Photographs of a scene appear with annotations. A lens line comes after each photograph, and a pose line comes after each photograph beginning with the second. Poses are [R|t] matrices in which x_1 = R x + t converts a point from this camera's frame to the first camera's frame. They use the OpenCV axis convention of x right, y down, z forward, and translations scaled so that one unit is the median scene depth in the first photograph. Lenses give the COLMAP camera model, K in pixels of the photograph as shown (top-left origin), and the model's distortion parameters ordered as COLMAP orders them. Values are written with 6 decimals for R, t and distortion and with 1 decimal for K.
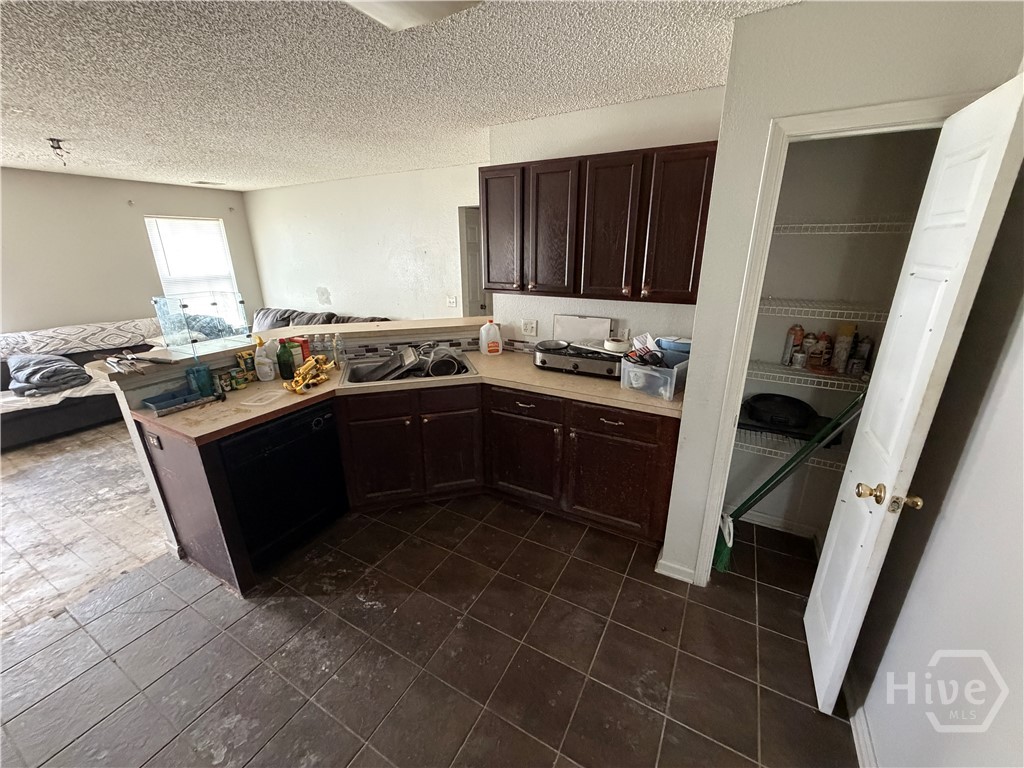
lens RADIAL K [[409.1, 0, 510.7], [0, 409.1, 385.5], [0, 0, 1]] dist [-0.000962, 0.000180]
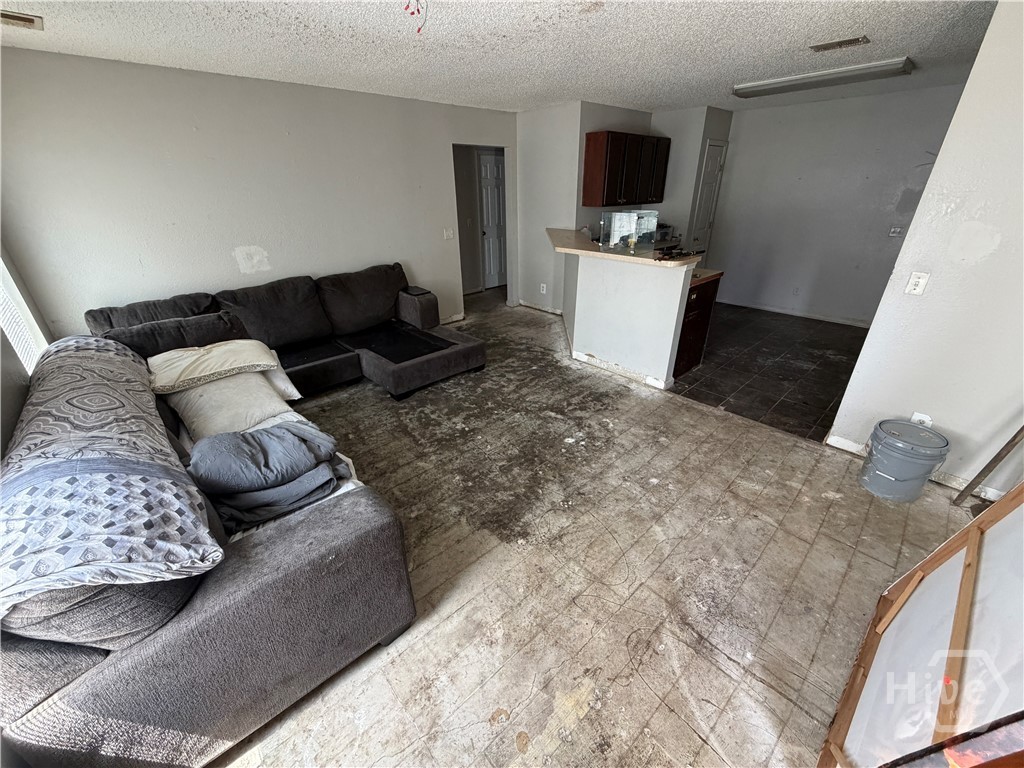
lens RADIAL K [[409.1, 0, 510.7], [0, 409.1, 385.5], [0, 0, 1]] dist [-0.000962, 0.000180]
pose [[0.310005, -0.415139, 0.855311, -1.599731], [0.318933, 0.892911, 0.317792, -0.183495], [-0.895644, 0.174270, 0.409208, 0.625915]]
